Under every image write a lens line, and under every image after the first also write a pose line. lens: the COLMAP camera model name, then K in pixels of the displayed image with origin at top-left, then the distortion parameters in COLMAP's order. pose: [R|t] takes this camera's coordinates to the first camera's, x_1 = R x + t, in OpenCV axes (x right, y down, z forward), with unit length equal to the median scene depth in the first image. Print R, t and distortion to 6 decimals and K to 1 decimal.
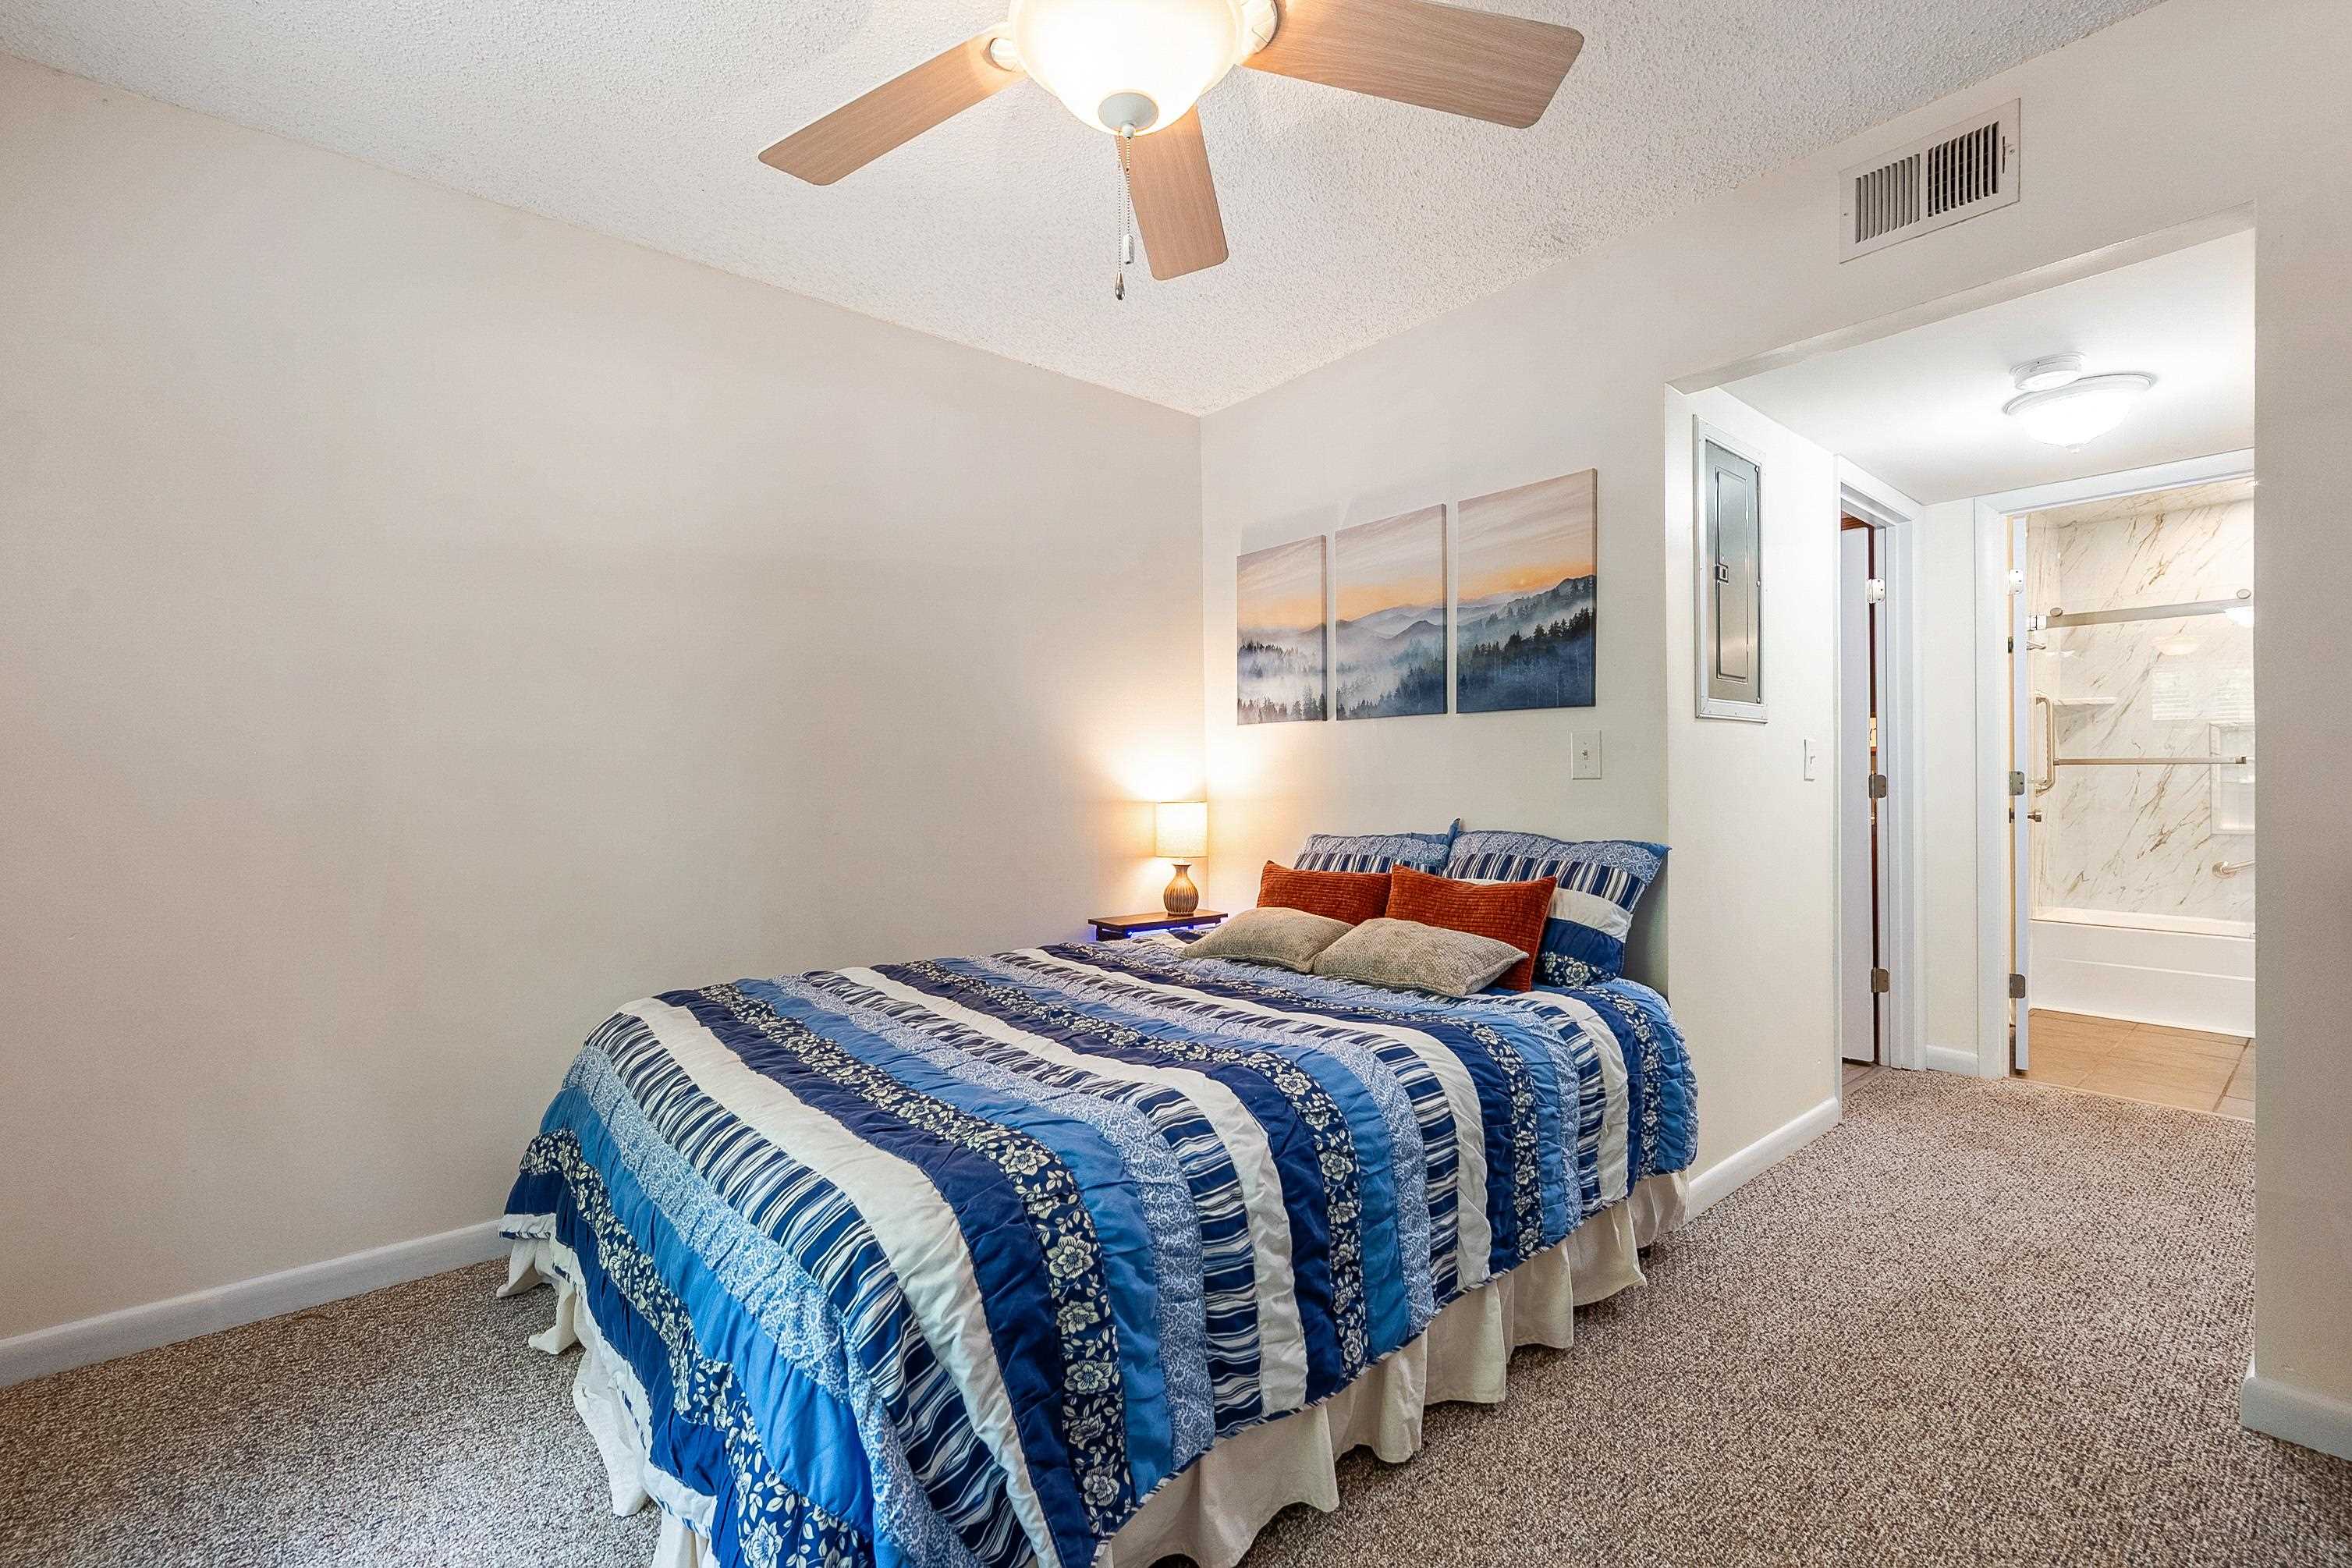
lens RADIAL K [[971.7, 0, 1184.0], [0, 971.7, 789.9], [0, 0, 1]] dist [-0.000167, -0.000119]
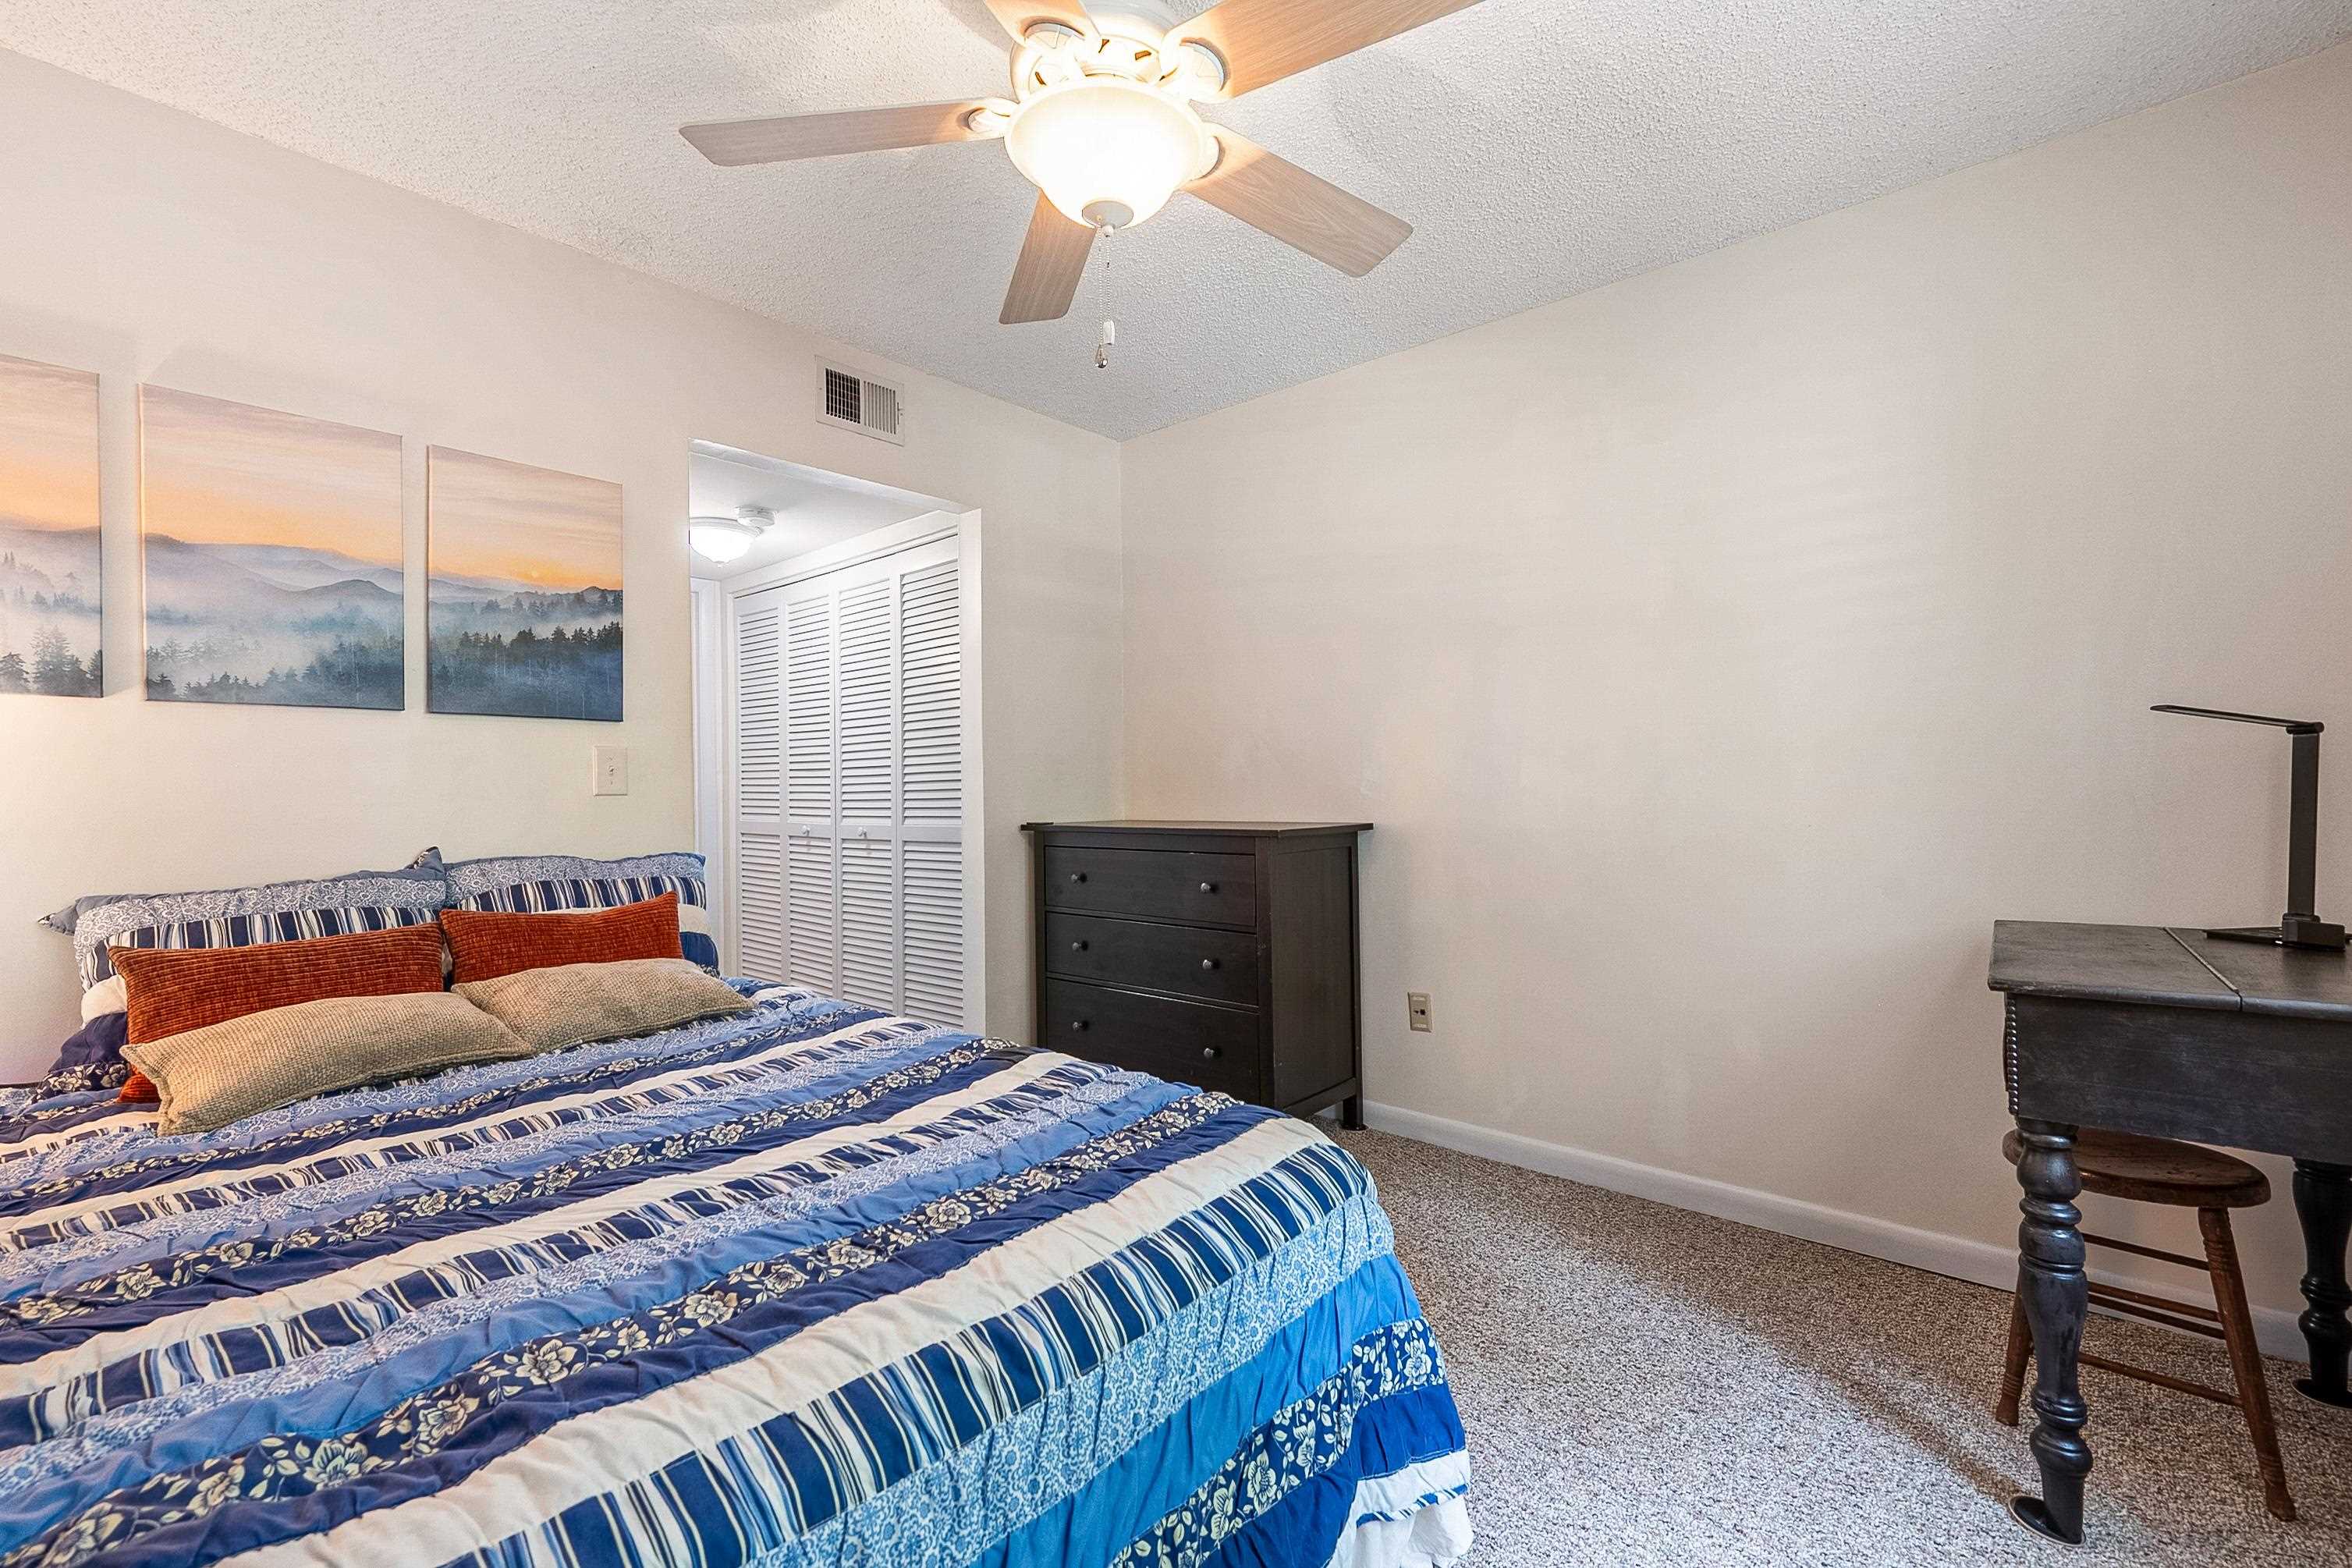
lens RADIAL K [[1000.6, 0, 1172.9], [0, 1000.6, 766.6], [0, 0, 1]] dist [-0.000037, 0.000334]
pose [[-0.110640, 0.035145, 0.993239, -0.637527], [0.025017, 0.999156, -0.032568, 0.006001], [-0.993546, 0.021245, -0.111426, 0.546301]]
